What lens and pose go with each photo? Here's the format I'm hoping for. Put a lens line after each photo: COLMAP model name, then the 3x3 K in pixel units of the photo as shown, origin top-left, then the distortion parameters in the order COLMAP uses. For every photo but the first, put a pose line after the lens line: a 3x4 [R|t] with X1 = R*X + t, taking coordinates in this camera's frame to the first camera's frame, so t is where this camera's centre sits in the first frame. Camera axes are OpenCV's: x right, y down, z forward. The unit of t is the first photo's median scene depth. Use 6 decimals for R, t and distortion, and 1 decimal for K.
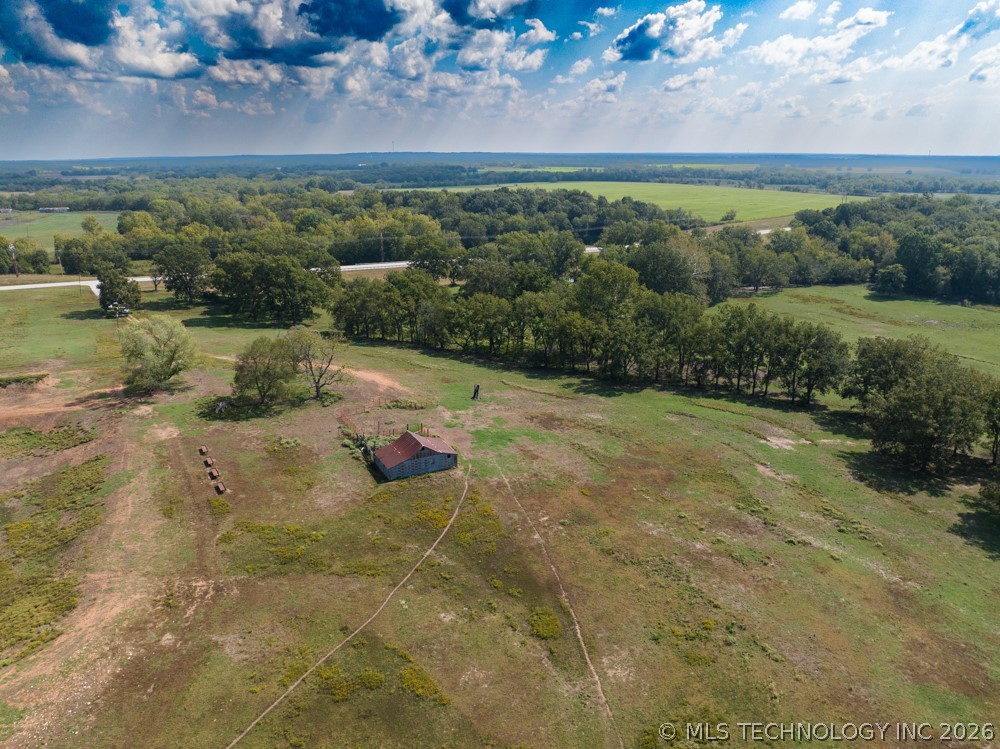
lens RADIAL K [[706.9, 0, 462.9], [0, 706.9, 334.5], [0, 0, 1]] dist [-0.107318, 0.074094]
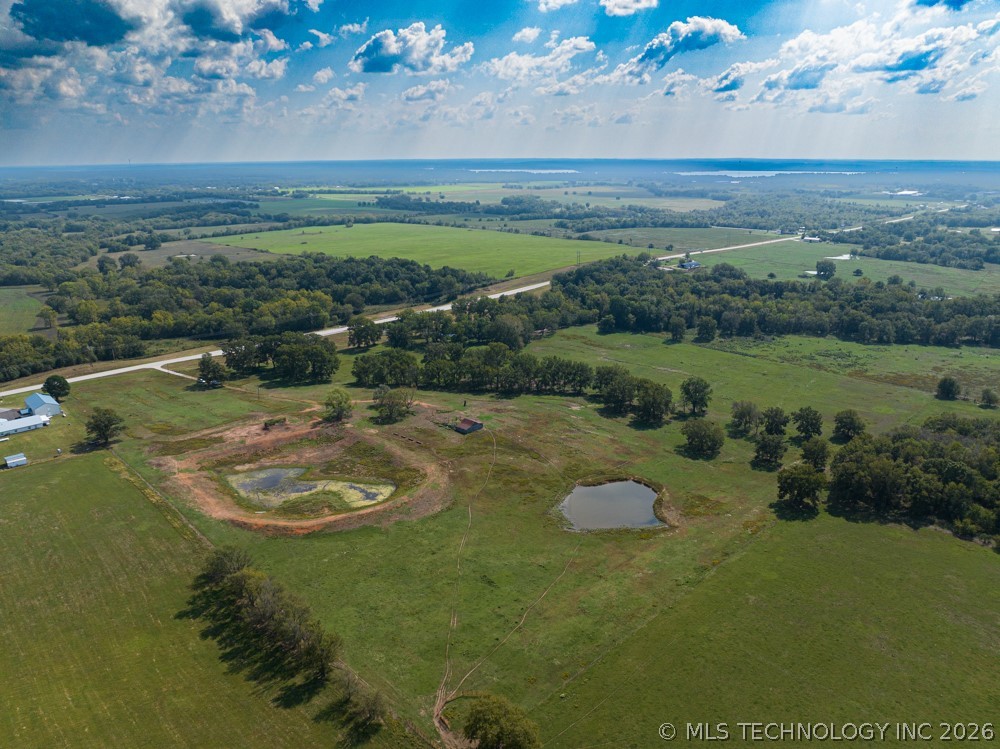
lens RADIAL K [[724.2, 0, 500.0], [0, 724.2, 374.5], [0, 0, 1]] dist [-0.034548, -0.003553]
pose [[0.918740, -0.104986, 0.380650, -0.265422], [0.087458, 0.994167, 0.063109, -0.055077], [-0.385055, -0.024690, 0.922563, -0.456736]]
